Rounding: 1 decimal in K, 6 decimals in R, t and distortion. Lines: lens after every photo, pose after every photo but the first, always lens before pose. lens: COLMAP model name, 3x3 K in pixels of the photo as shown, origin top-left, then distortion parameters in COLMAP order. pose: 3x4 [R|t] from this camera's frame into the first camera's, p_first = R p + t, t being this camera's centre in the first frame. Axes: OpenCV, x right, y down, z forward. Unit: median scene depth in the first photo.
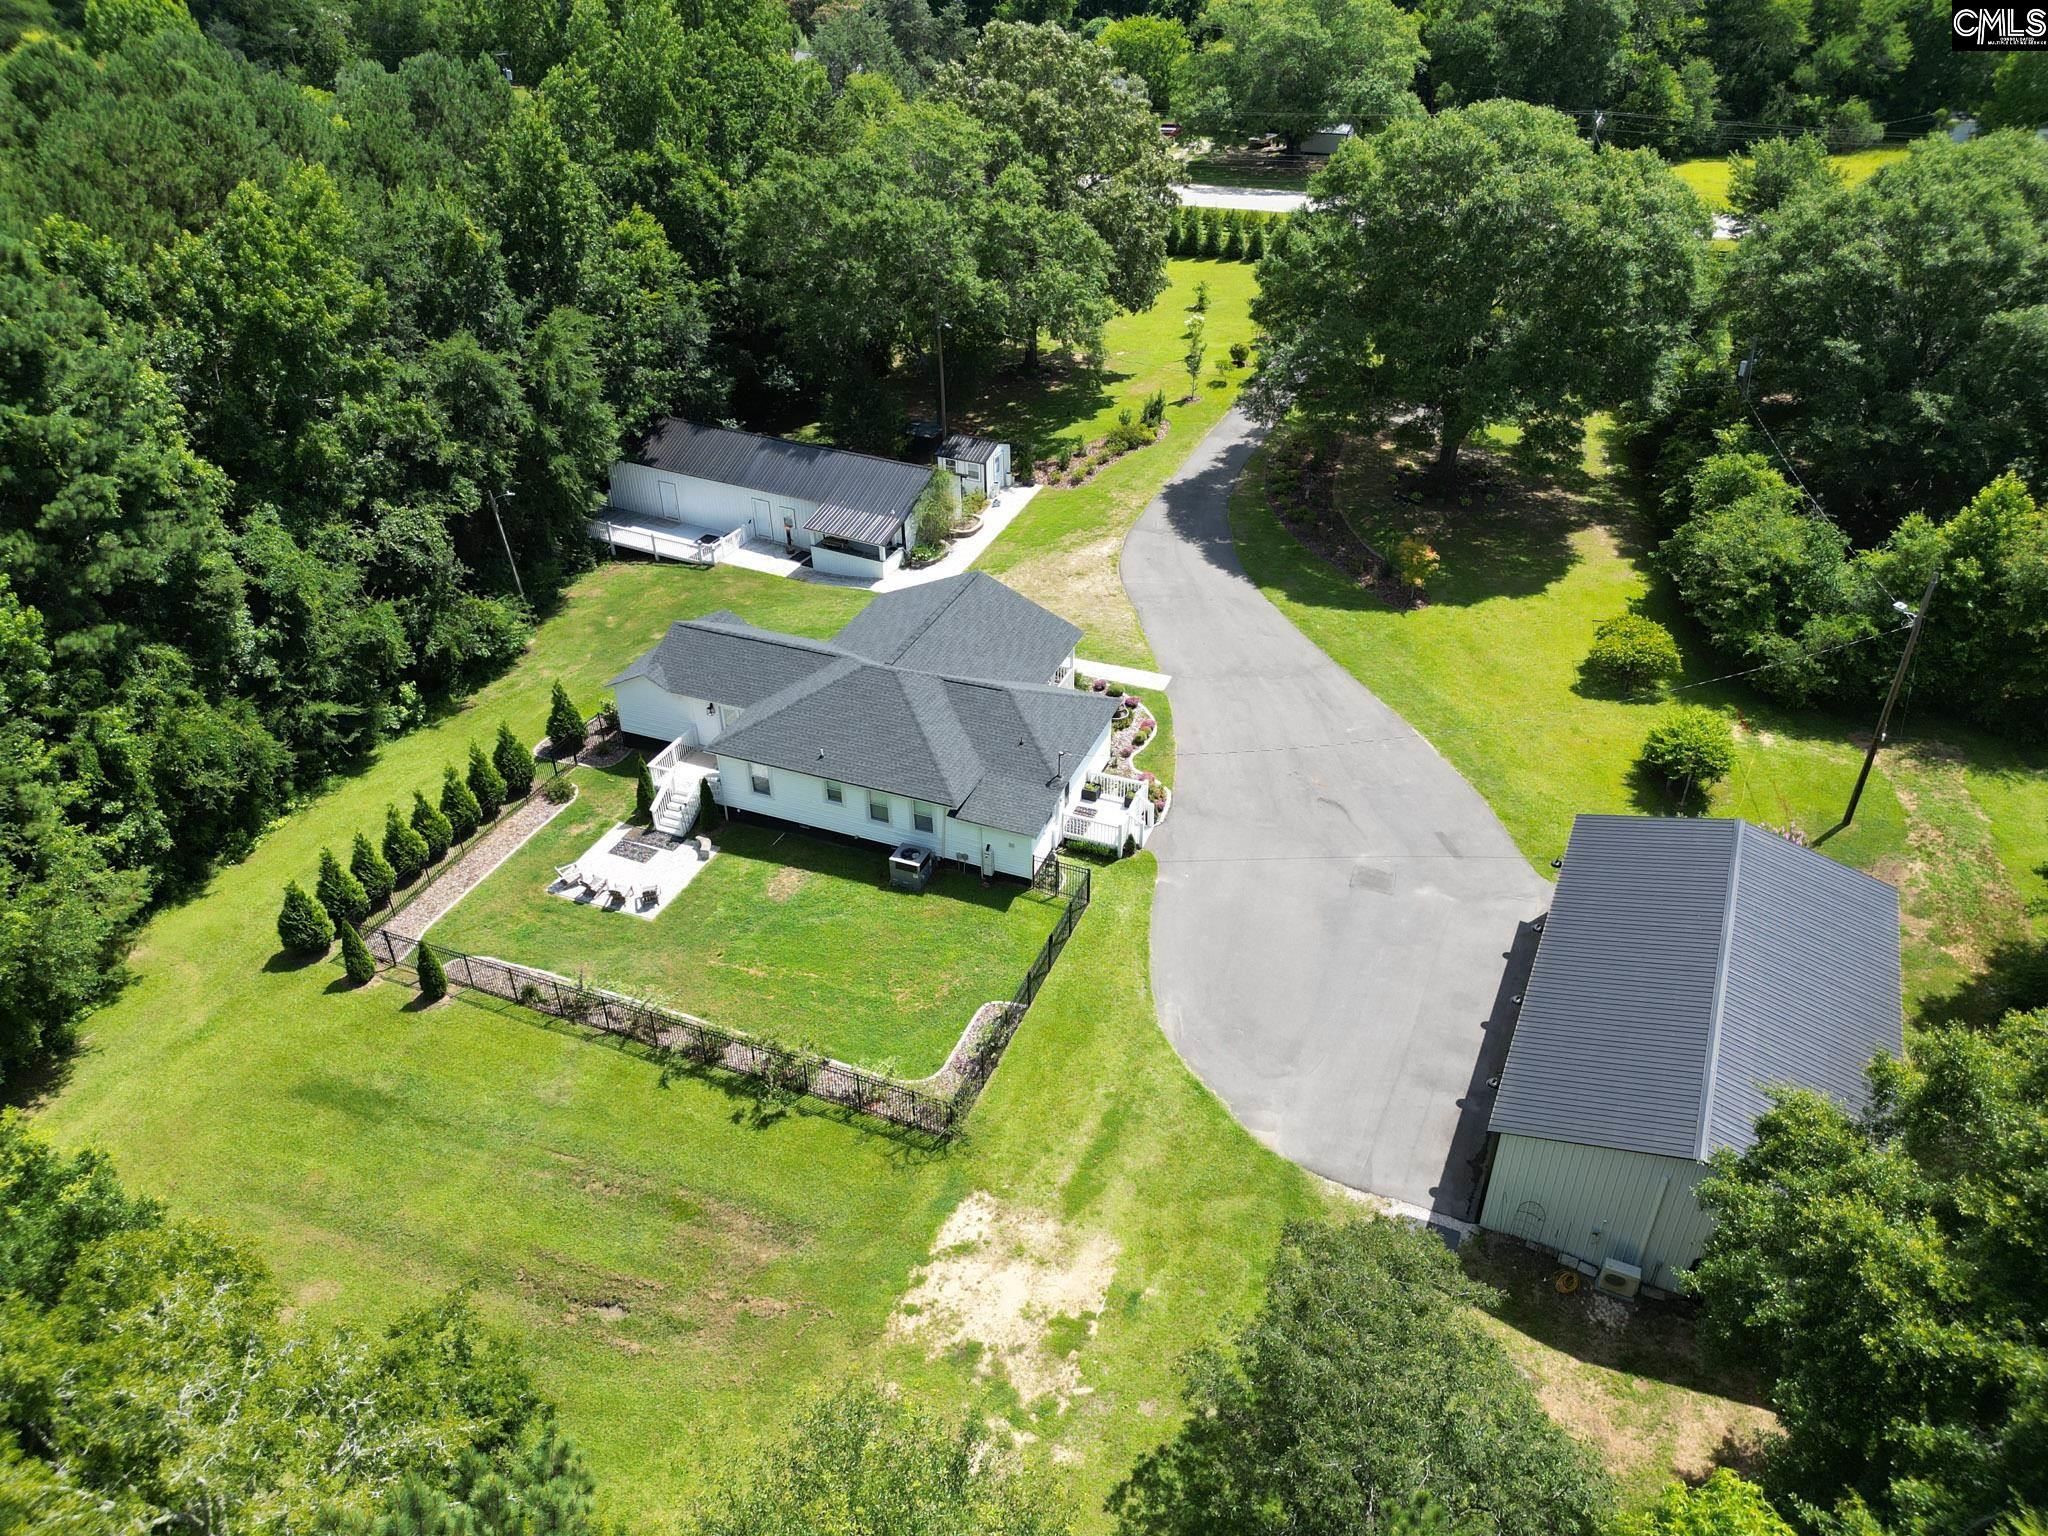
lens RADIAL K [[1415.0, 0, 1024.0], [0, 1415.0, 768.0], [0, 0, 1]] dist [0.076165, -0.073053]
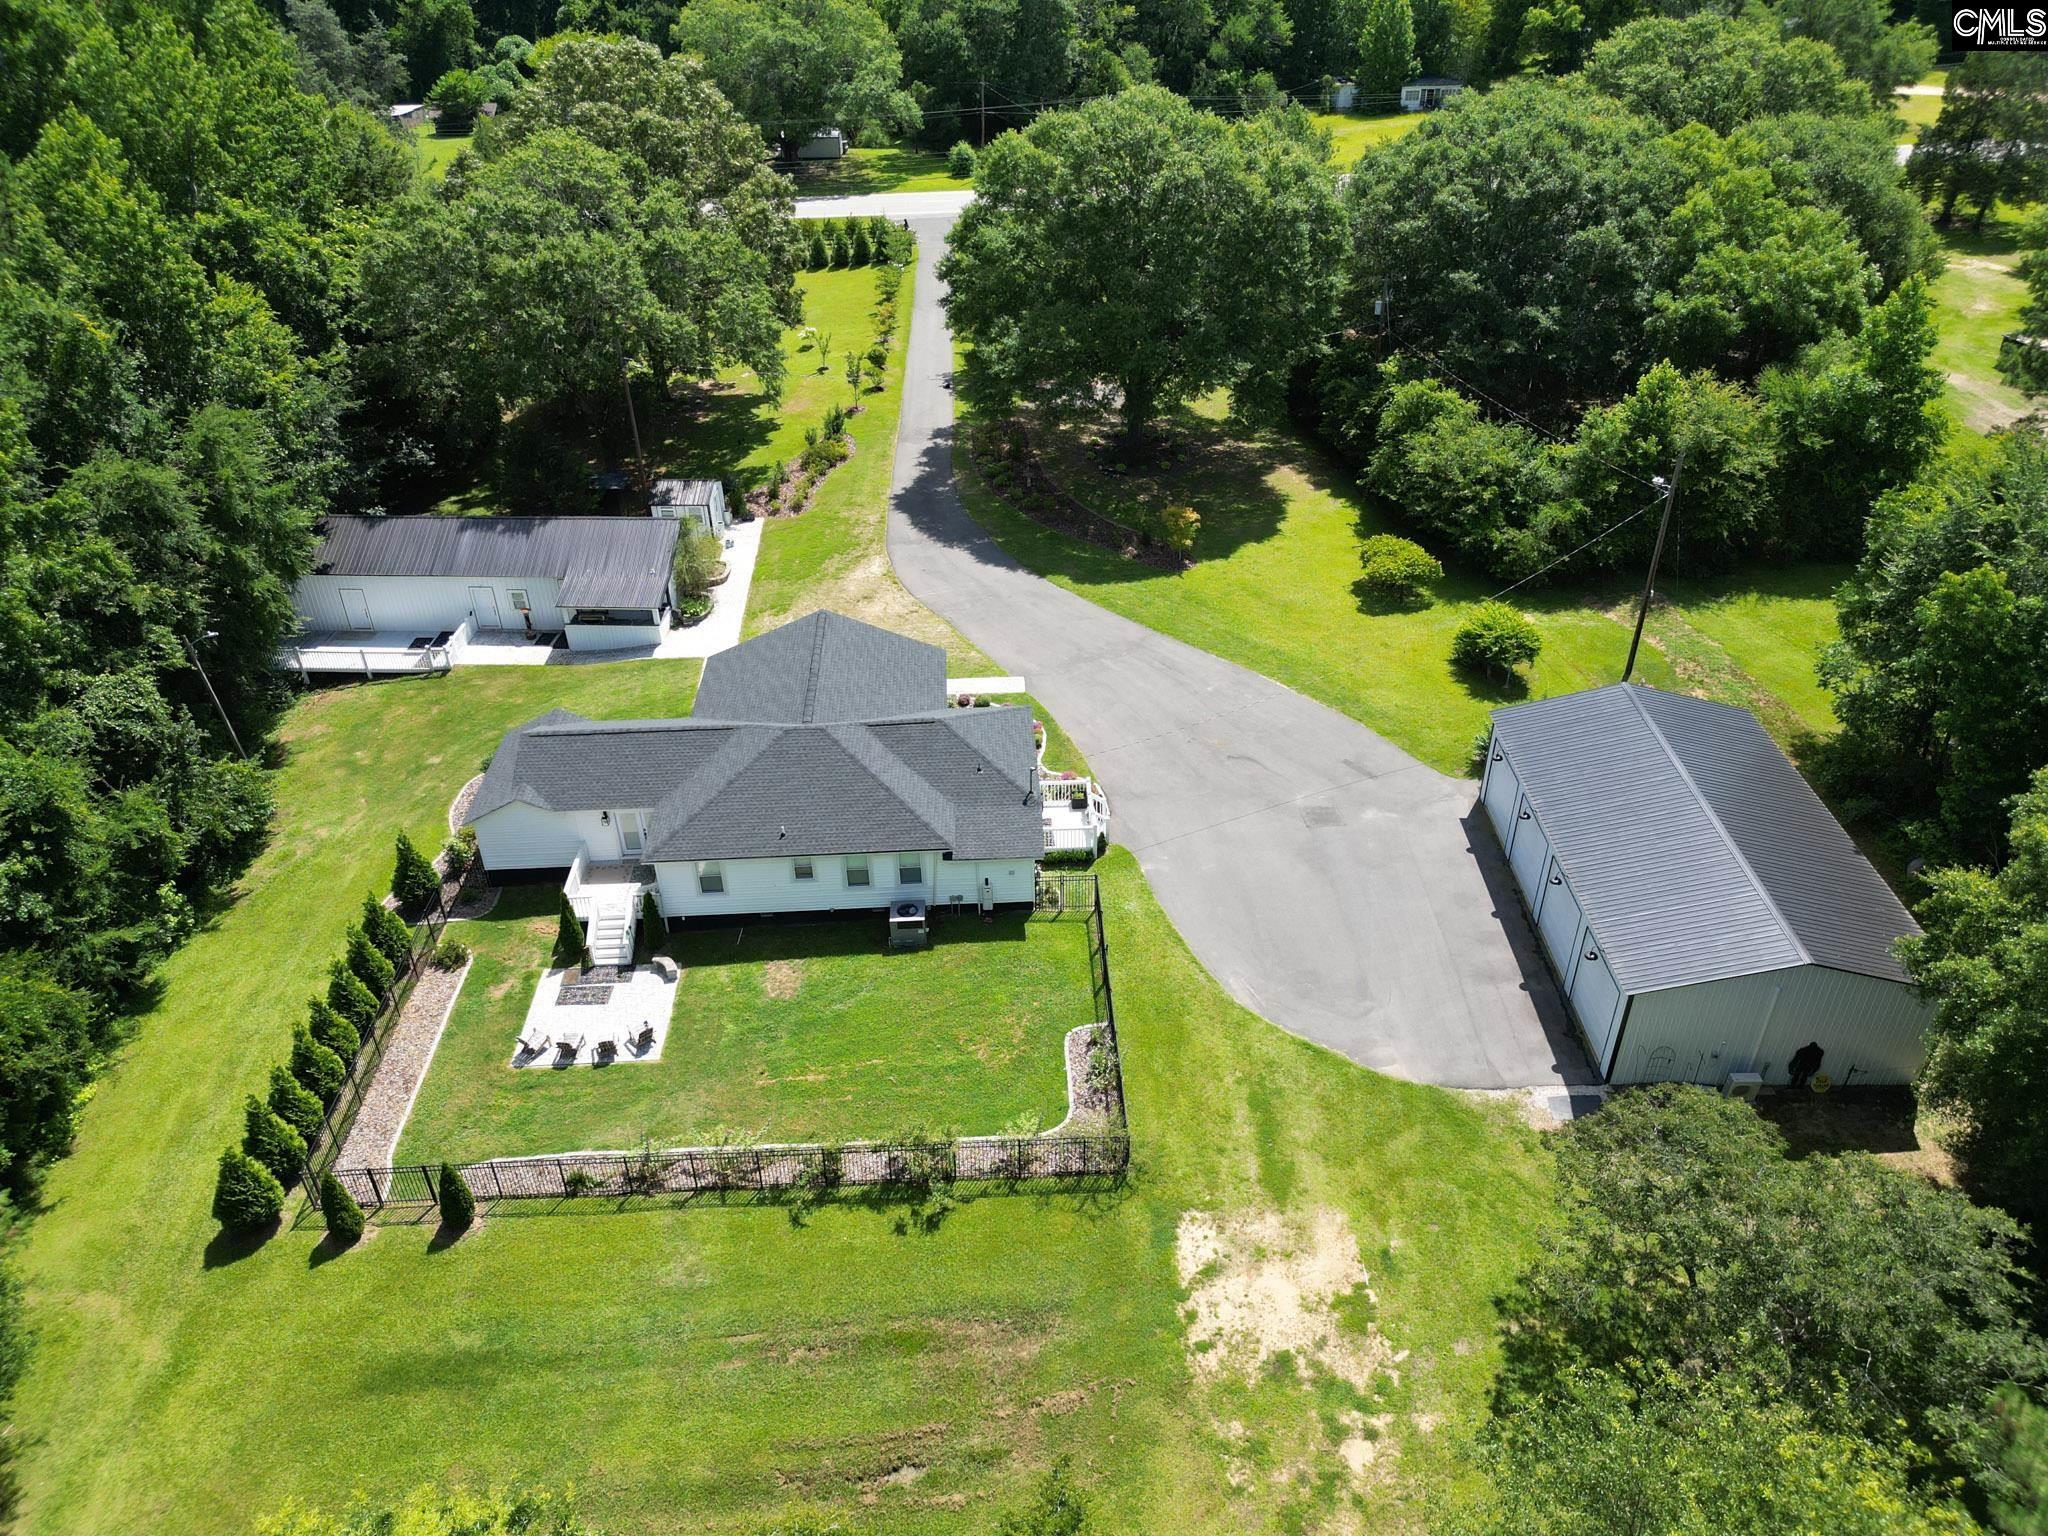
lens RADIAL K [[1415.0, 0, 1024.0], [0, 1415.0, 768.0], [0, 0, 1]] dist [0.076165, -0.073053]
pose [[0.909759, -0.234244, 0.342736, -0.254679], [0.235880, 0.971056, 0.037553, -0.039785], [-0.341613, 0.046680, 0.938681, 0.066220]]
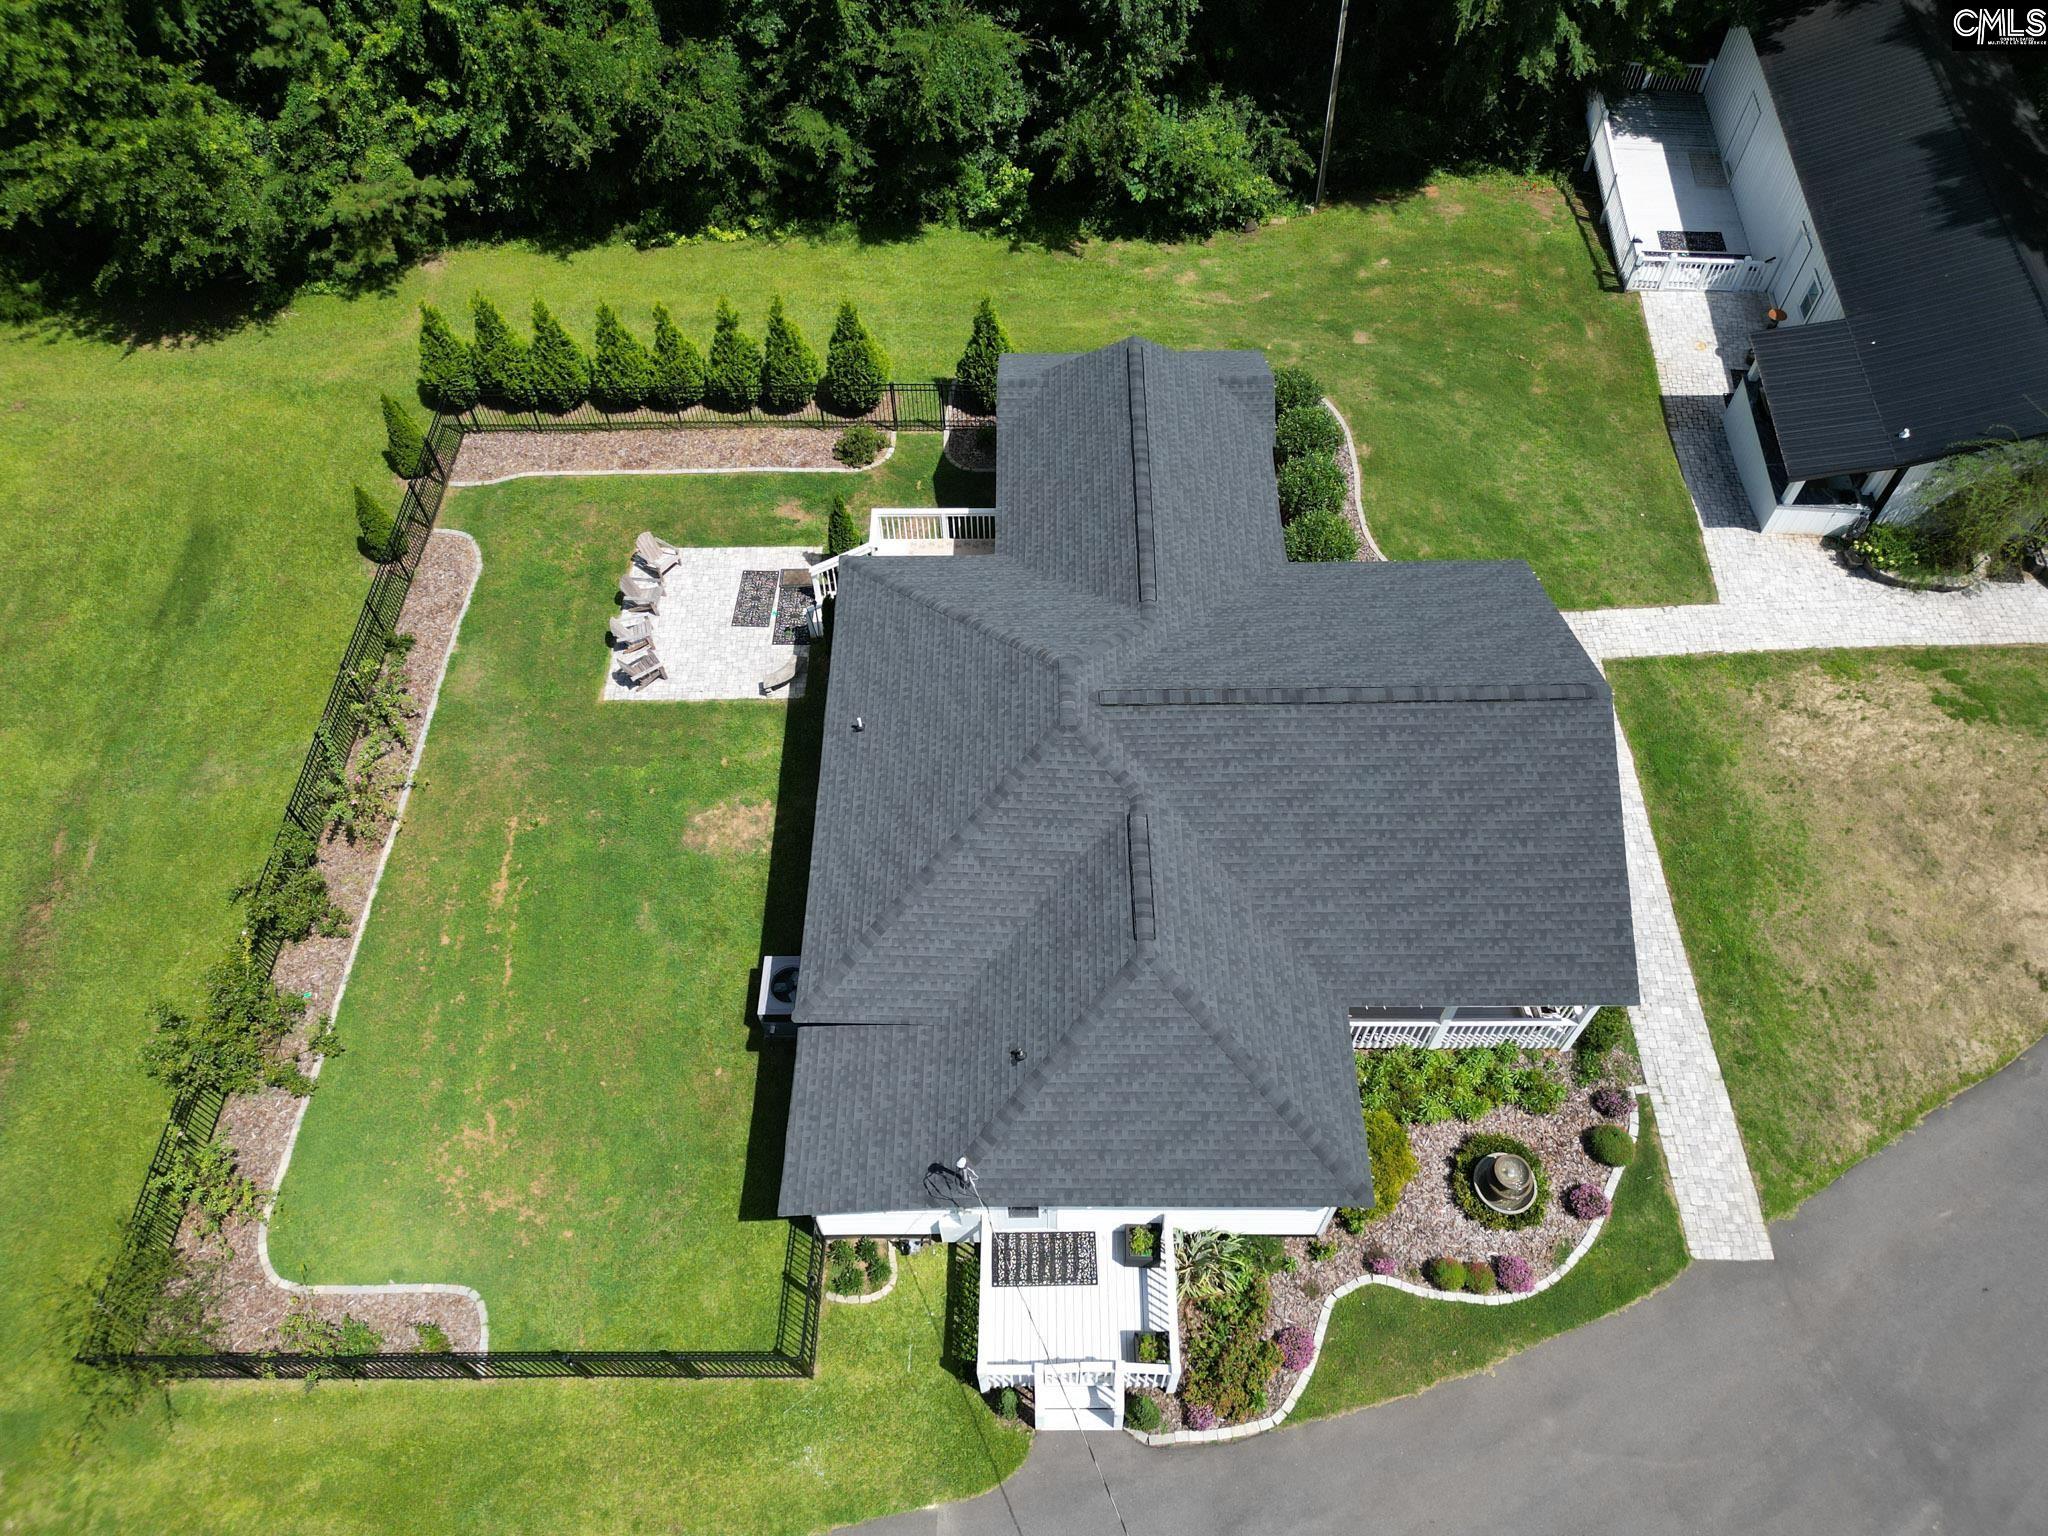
lens RADIAL K [[1415.0, 0, 1024.0], [0, 1415.0, 768.0], [0, 0, 1]] dist [0.076165, -0.073053]
pose [[0.373458, 0.770659, -0.516347, 0.128284], [-0.504267, 0.635852, 0.584301, -0.272989], [0.778617, 0.042165, 0.626081, 0.604130]]
